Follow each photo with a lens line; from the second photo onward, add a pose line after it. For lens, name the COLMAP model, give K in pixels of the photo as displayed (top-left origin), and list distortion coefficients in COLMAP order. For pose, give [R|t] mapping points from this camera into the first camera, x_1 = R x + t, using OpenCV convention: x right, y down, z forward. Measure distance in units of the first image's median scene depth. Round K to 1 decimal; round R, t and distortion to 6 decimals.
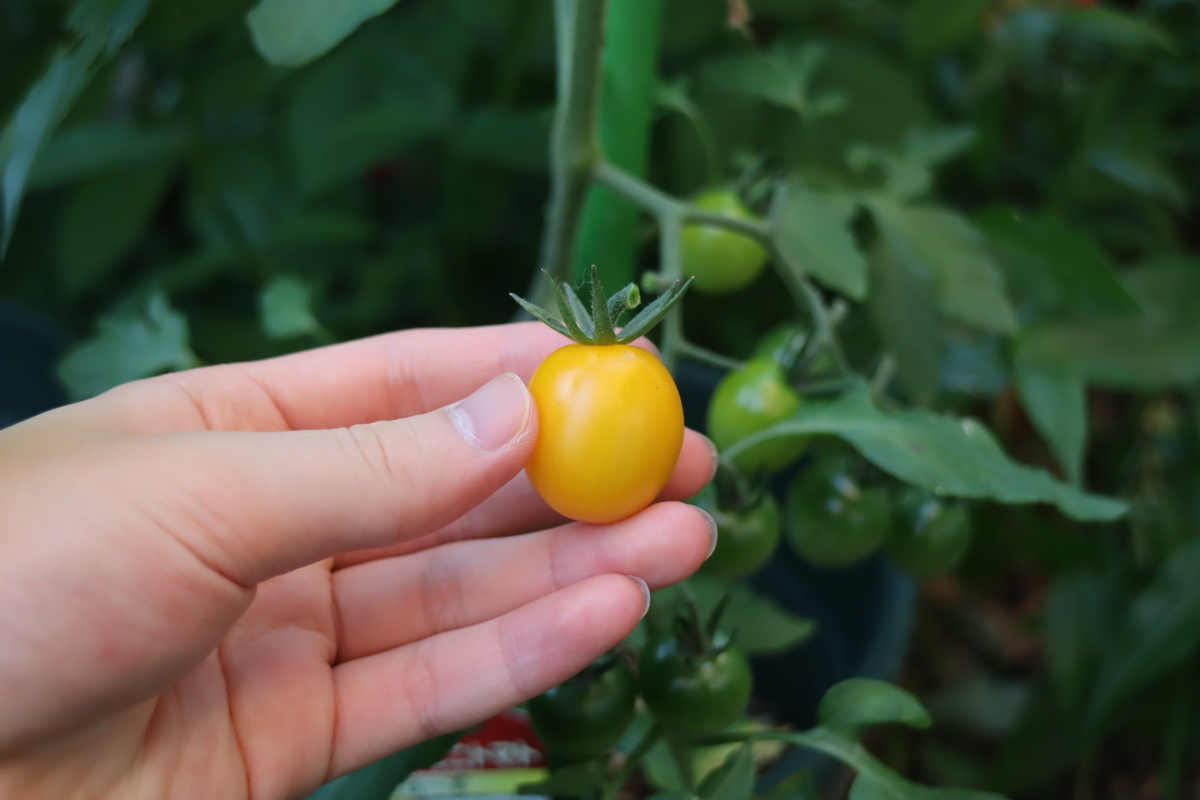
lens RADIAL K [[1606.5, 0, 600.0], [0, 1606.5, 400.0], [0, 0, 1]] dist [0.002928, -0.892647]
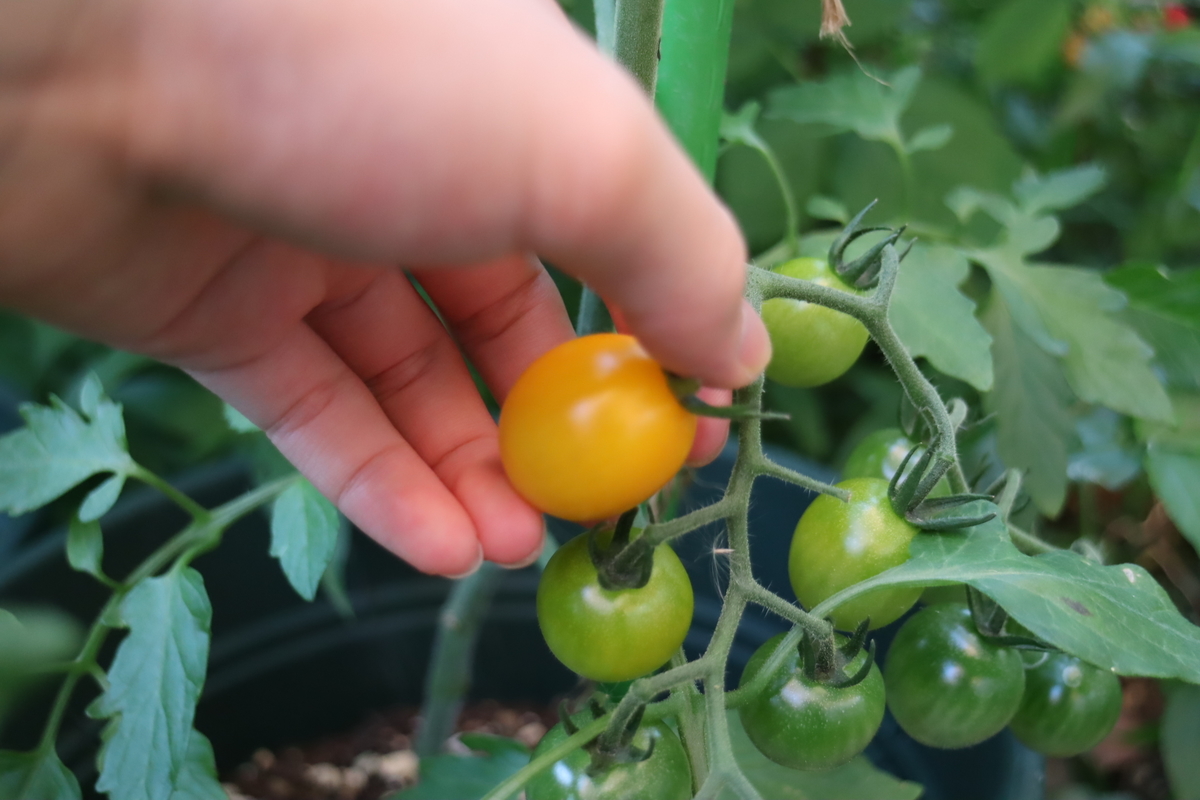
lens RADIAL K [[1617.3, 0, 600.0], [0, 1617.3, 400.0], [0, 0, 1]] dist [0.004810, 0.032219]
pose [[0.999285, 0.012372, -0.035725, 0.004072], [-0.013133, 0.999690, -0.021165, -0.040809], [0.035452, 0.021619, 0.999138, 0.220141]]
